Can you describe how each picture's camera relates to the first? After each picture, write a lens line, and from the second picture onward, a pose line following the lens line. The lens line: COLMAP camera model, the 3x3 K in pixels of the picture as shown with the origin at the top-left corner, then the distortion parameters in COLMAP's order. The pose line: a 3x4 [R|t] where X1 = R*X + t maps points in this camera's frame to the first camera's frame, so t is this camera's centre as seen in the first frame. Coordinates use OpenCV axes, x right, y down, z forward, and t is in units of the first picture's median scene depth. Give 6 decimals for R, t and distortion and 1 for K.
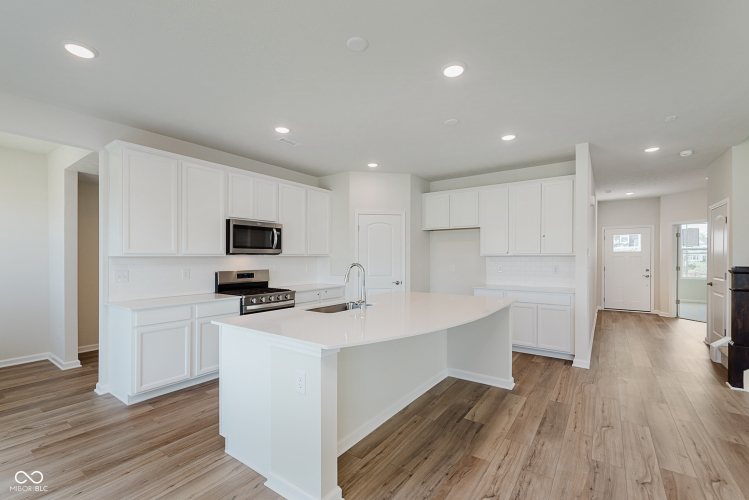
lens RADIAL K [[324.3, 0, 380.2], [0, 324.3, 257.4], [0, 0, 1]] dist [-0.000388, 0.000061]
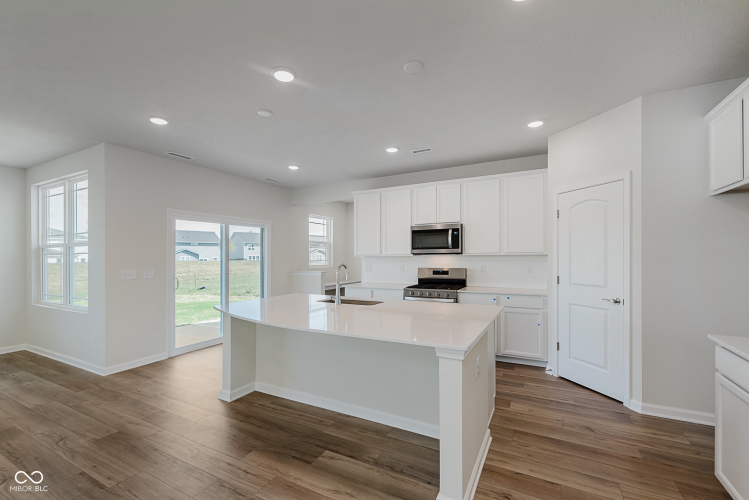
lens RADIAL K [[325.9, 0, 376.3], [0, 325.9, 255.6], [0, 0, 1]] dist [-0.001304, -0.000371]
pose [[0.124700, -0.001736, -0.992193, 0.758361], [0.007637, 0.999971, -0.000789, -0.004844], [0.992165, -0.007479, 0.124709, 0.700298]]
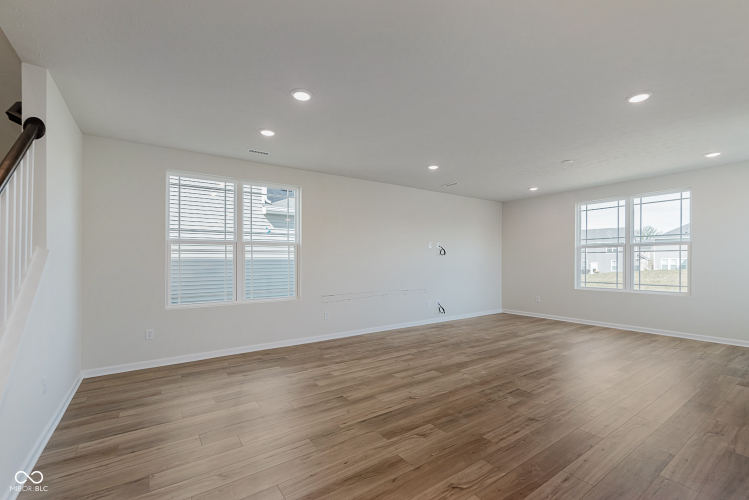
lens RADIAL K [[331.1, 0, 384.6], [0, 331.1, 268.6], [0, 0, 1]] dist [0.002613, -0.000046]
pose [[-0.943632, -0.000369, 0.330996, 0.450725], [0.007118, 0.999746, 0.021407, 0.014879], [-0.330920, 0.022556, -0.943389, 0.961911]]
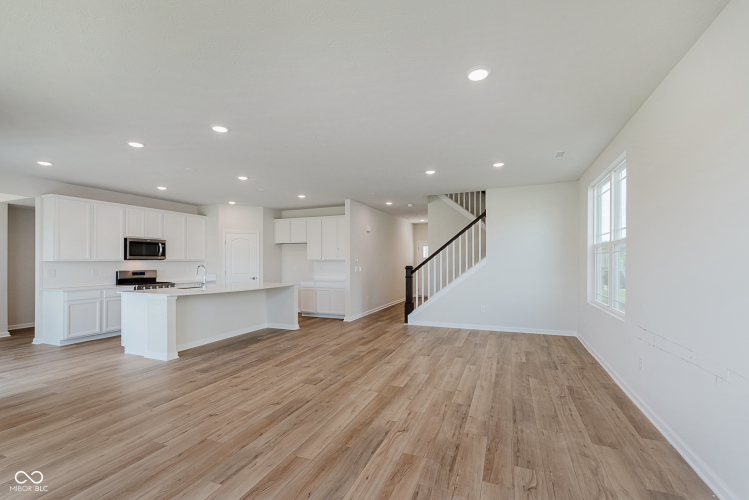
lens RADIAL K [[324.3, 0, 380.2], [0, 324.3, 257.4], [0, 0, 1]] dist [-0.000388, 0.000061]
pose [[0.973214, 0.001183, 0.229896, 0.378345], [0.001762, 0.999919, -0.012602, 0.001055], [-0.229893, 0.012669, 0.973134, -0.831657]]
